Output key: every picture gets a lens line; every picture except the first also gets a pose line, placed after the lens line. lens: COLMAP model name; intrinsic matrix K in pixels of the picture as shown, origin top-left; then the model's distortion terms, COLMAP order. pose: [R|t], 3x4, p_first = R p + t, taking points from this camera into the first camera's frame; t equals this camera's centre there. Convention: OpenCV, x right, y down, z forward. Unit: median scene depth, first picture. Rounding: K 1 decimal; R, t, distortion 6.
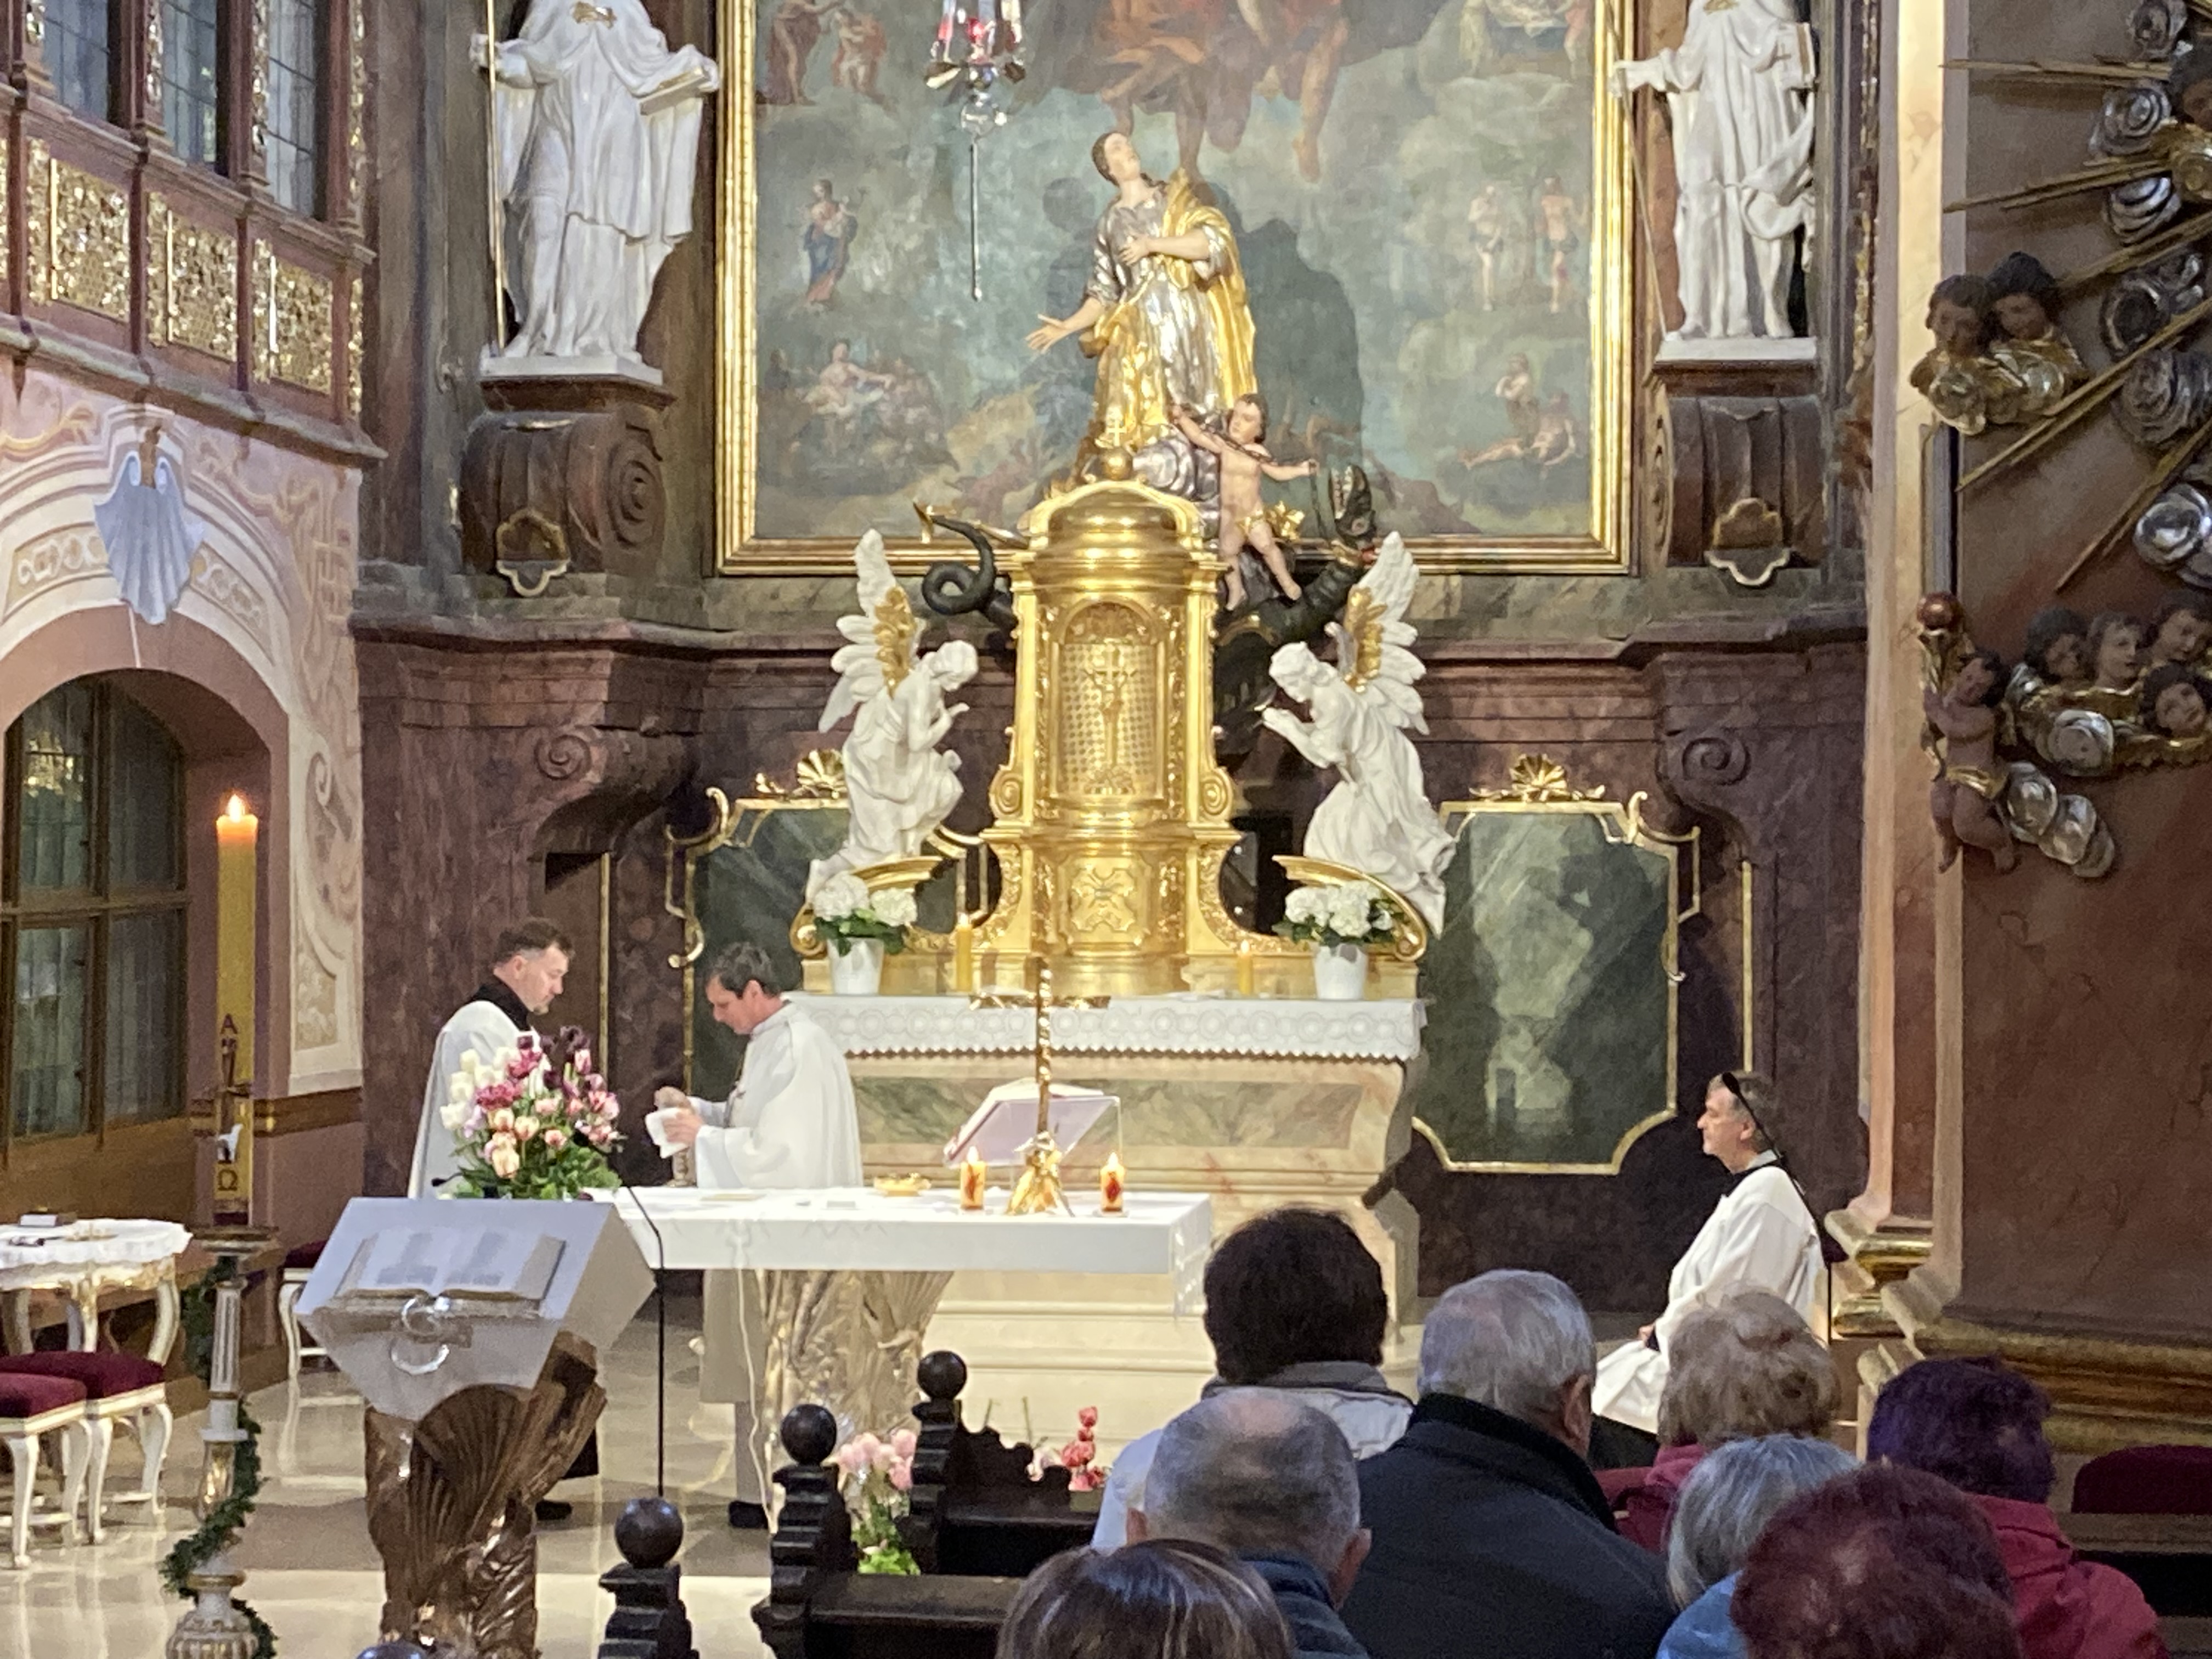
lens RADIAL K [[4815.9, 0, 1159.3], [0, 4815.9, 801.7], [0, 0, 1]] dist [0.130397, 0.174182]
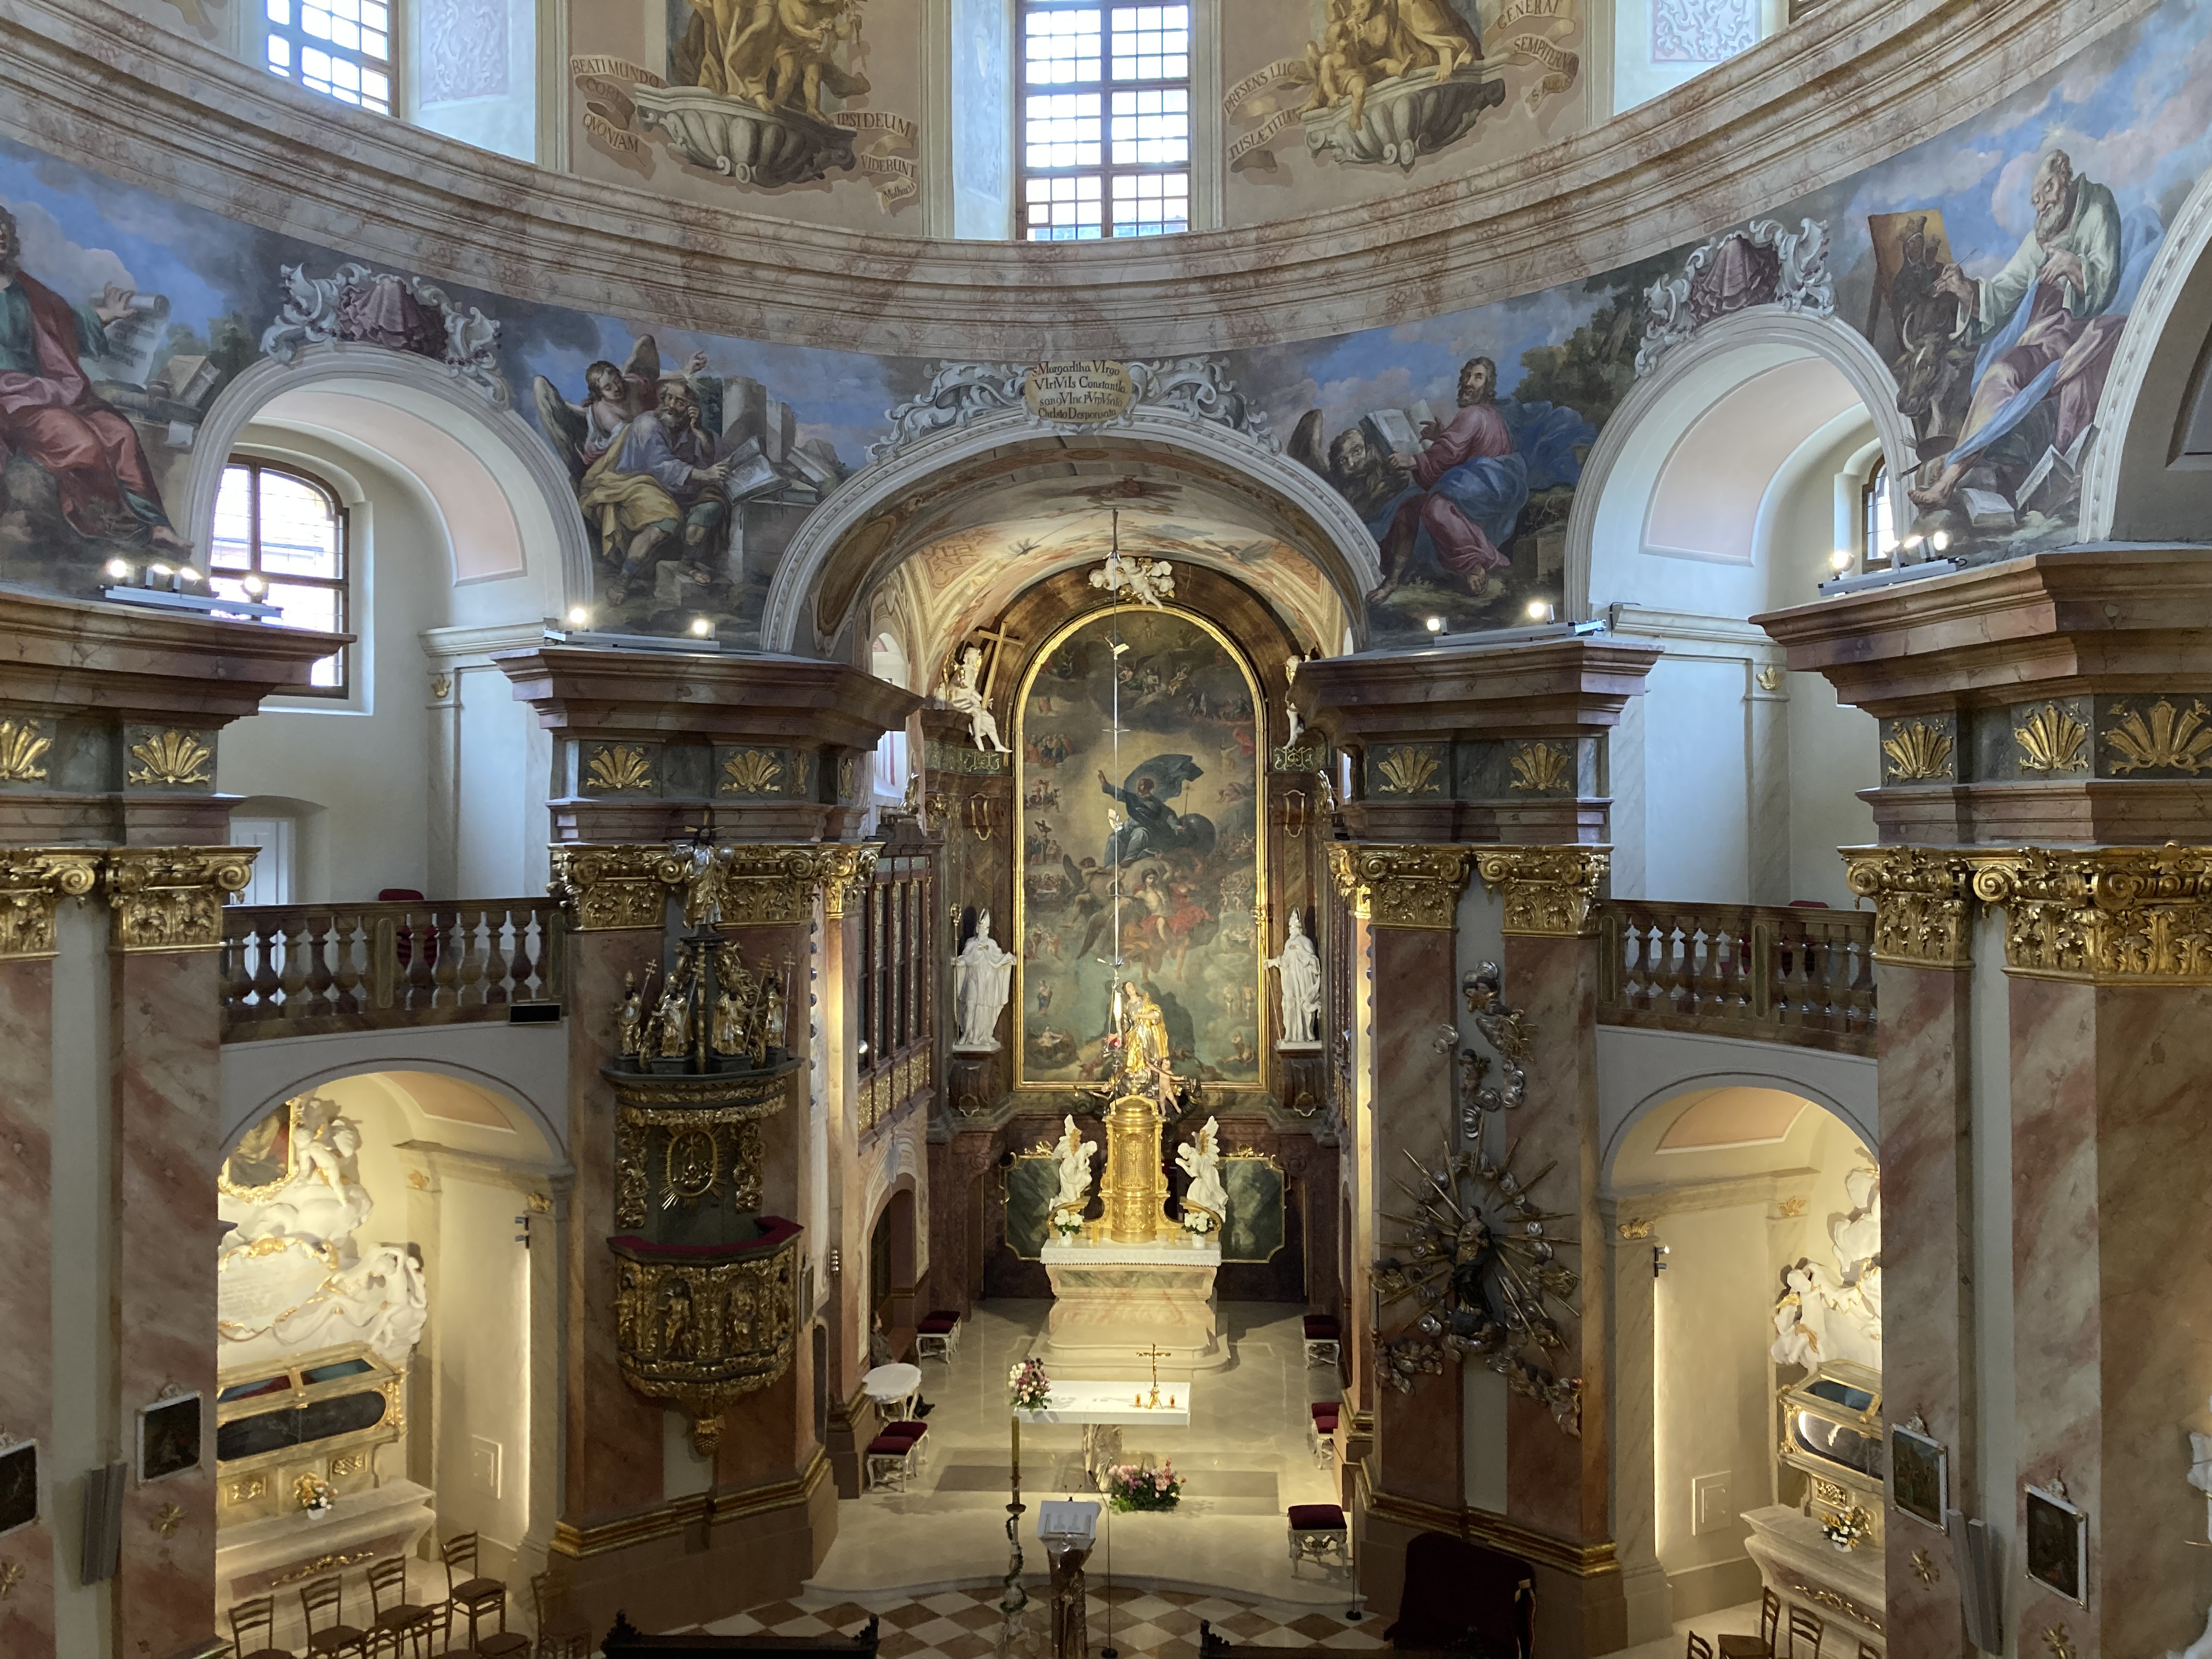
lens RADIAL K [[1743.0, 0, 1128.7], [0, 1743.0, 821.3], [0, 0, 1]] dist [0.044046, -0.053236]
pose [[0.998849, -0.009438, 0.047025, -0.072195], [0.009830, 0.999919, -0.008129, -0.259546], [-0.046944, 0.008582, 0.998861, -0.322226]]
